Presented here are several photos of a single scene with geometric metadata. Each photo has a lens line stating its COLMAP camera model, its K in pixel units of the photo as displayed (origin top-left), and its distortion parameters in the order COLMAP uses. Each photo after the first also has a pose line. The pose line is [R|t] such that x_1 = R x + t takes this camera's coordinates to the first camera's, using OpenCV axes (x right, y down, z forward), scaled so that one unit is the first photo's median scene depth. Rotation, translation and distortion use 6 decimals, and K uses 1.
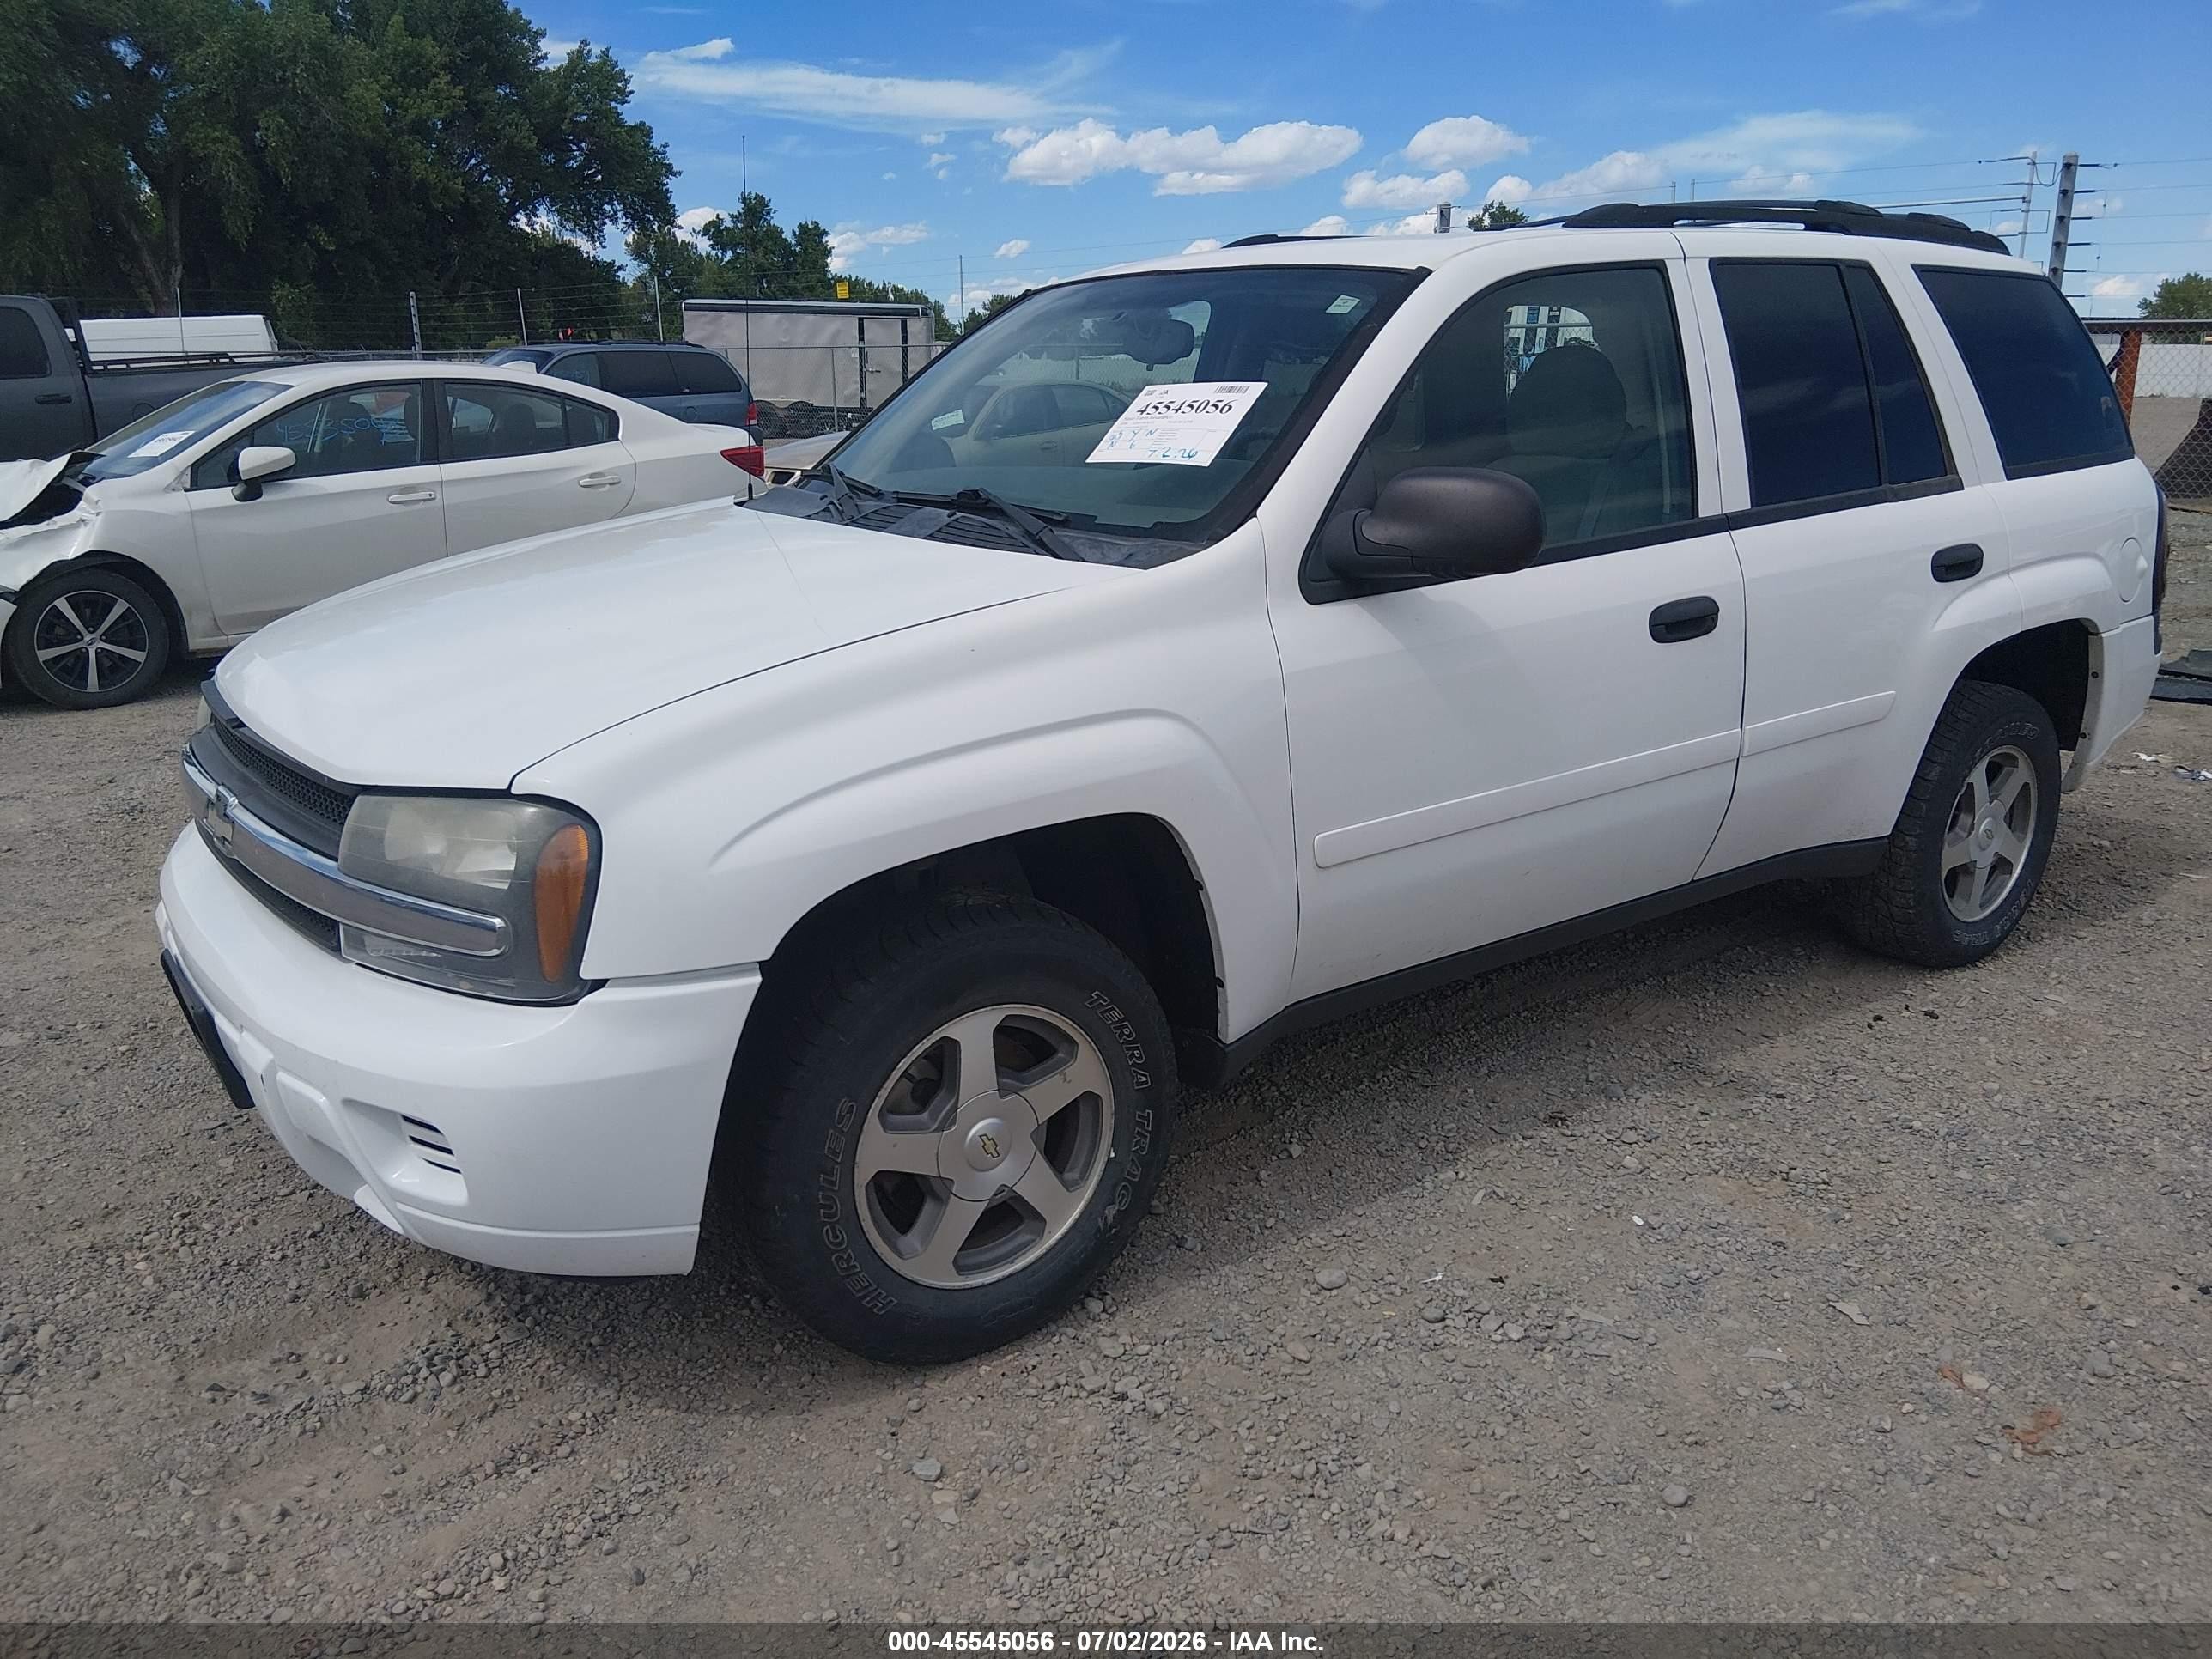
lens RADIAL K [[1666.0, 0, 1095.1], [0, 1666.0, 828.6], [0, 0, 1]] dist [0.083760, -0.145134]
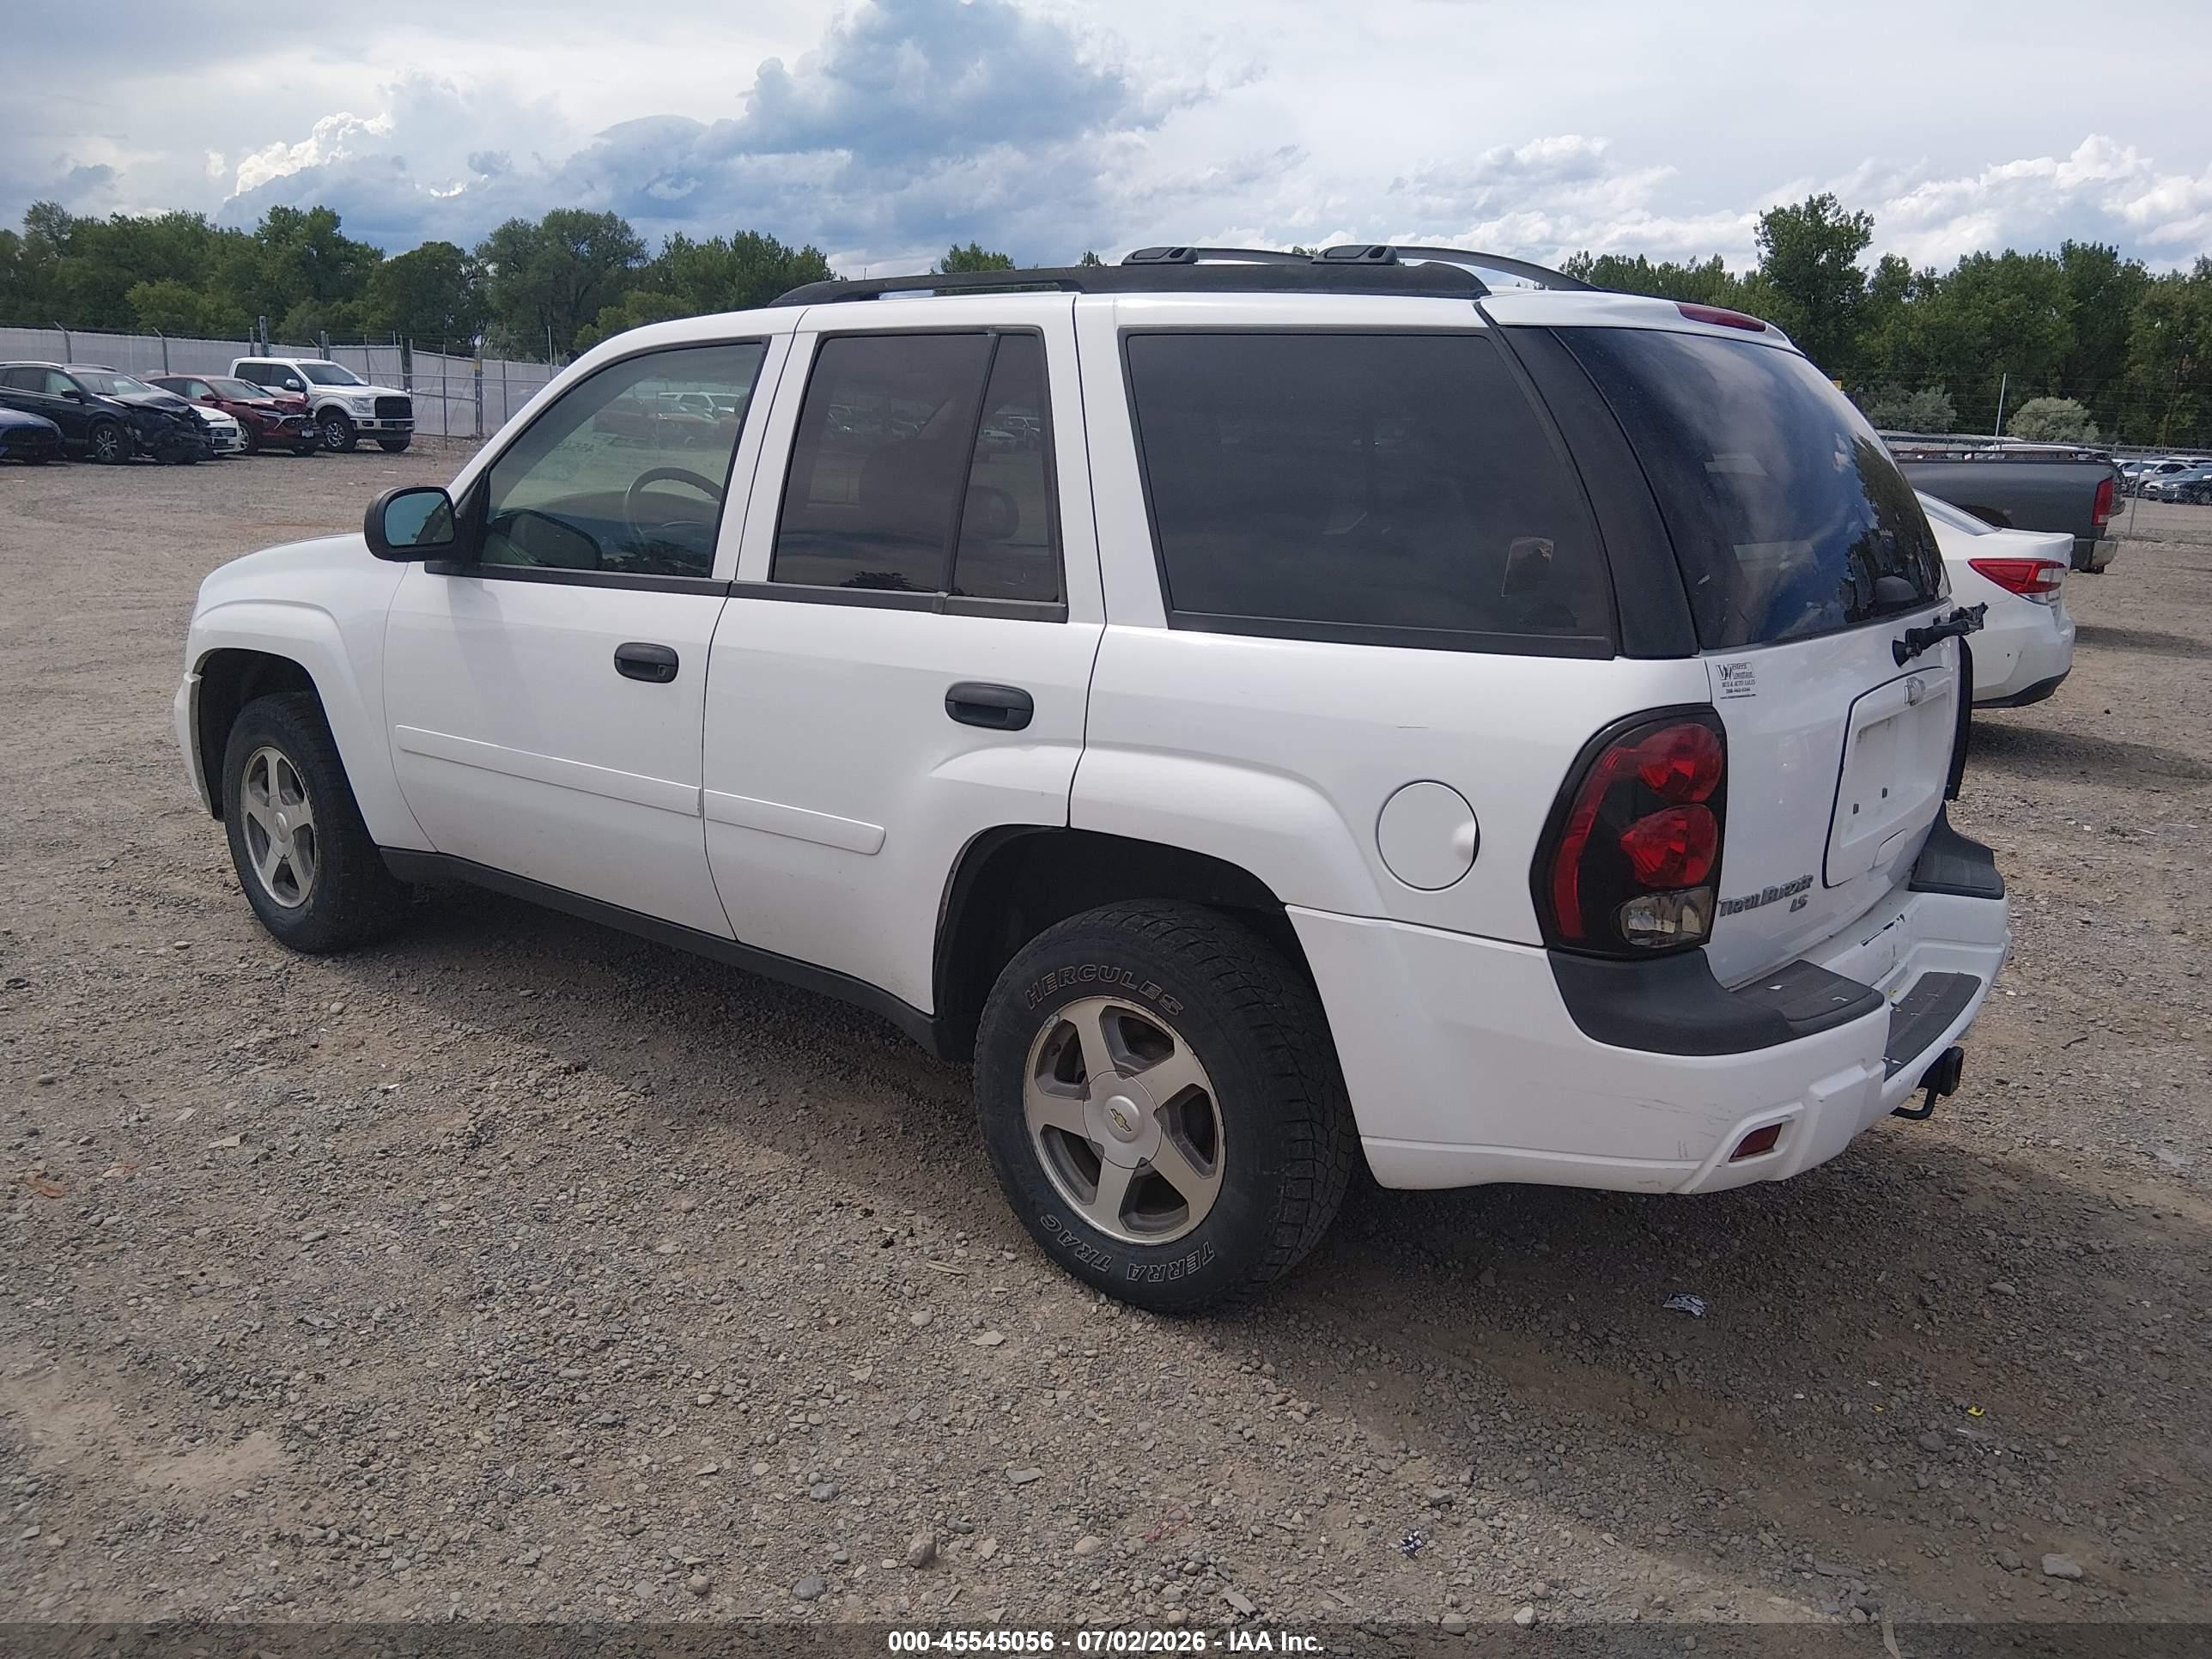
lens RADIAL K [[1666.0, 0, 1095.1], [0, 1666.0, 828.6], [0, 0, 1]] dist [0.083760, -0.145134]
pose [[0.273547, 0.238728, -0.931762, 1.397124], [-0.293653, 0.943189, 0.155445, -0.263827], [0.915937, 0.231093, 0.328110, 0.889748]]
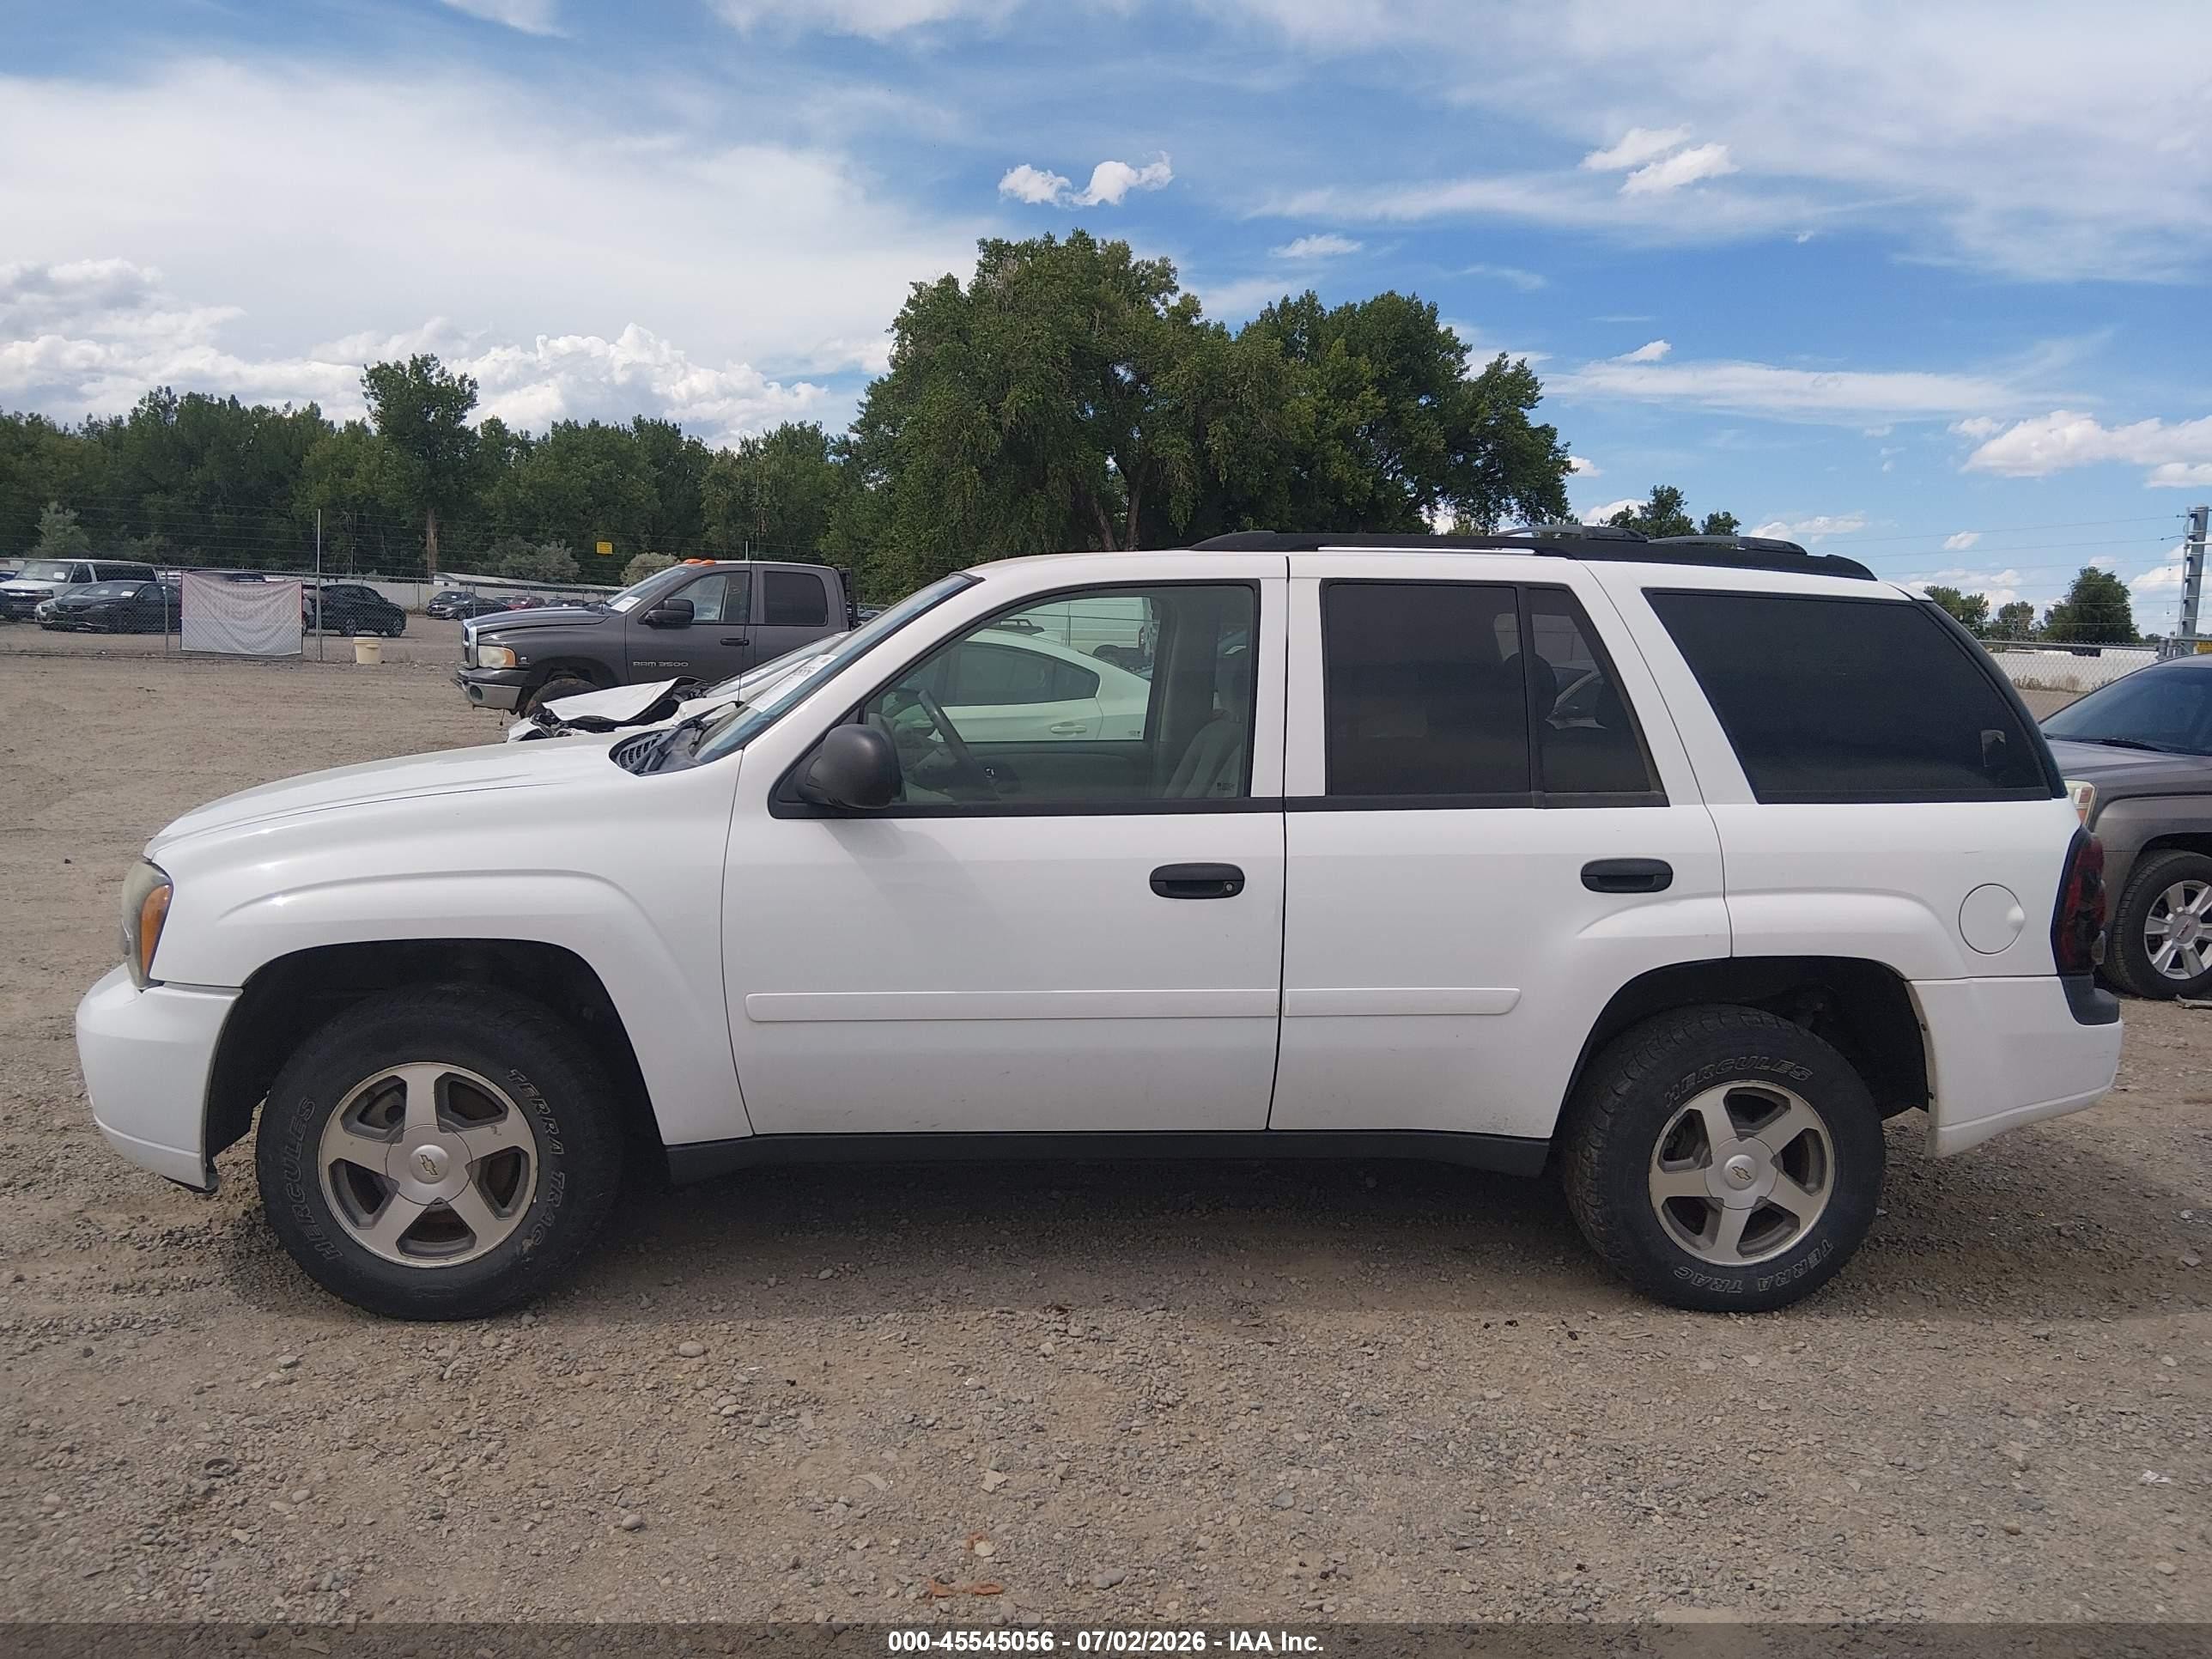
lens RADIAL K [[1666.0, 0, 1095.1], [0, 1666.0, 828.6], [0, 0, 1]] dist [0.083760, -0.145134]
pose [[0.868266, 0.099232, -0.486073, 0.795801], [-0.175350, 0.977932, -0.113580, -0.017916], [0.464075, 0.183851, 0.866506, -0.016106]]
